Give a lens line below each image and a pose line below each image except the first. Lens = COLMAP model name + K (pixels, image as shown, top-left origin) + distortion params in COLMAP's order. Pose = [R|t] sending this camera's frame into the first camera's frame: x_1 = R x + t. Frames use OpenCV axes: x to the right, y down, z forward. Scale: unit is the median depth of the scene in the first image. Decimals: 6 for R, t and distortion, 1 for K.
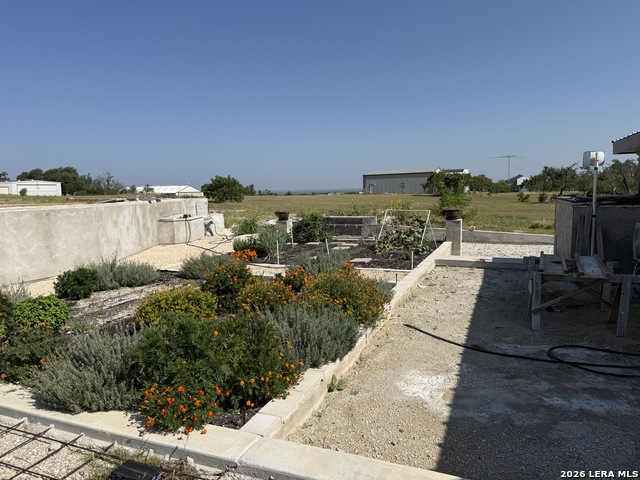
lens RADIAL K [[447.7, 0, 320.0], [0, 447.7, 240.0], [0, 0, 1]] dist [0.092347, -0.136778]
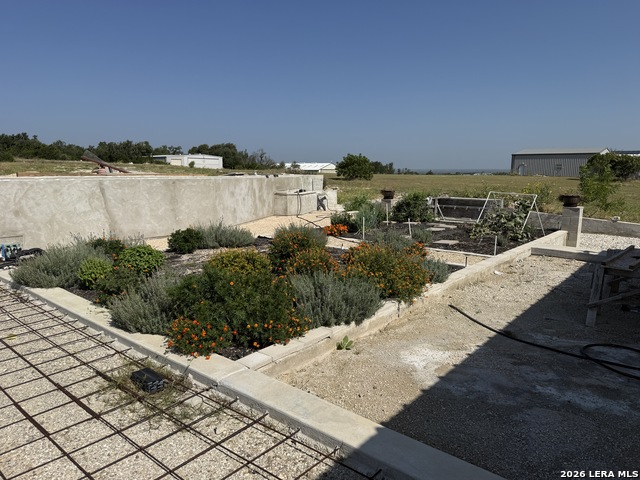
lens RADIAL K [[447.7, 0, 320.0], [0, 447.7, 240.0], [0, 0, 1]] dist [0.092347, -0.136778]
pose [[0.952153, 0.076402, -0.295916, 0.162347], [-0.062437, 0.996456, 0.056372, 0.002992], [0.299175, -0.035199, 0.953549, -0.037644]]
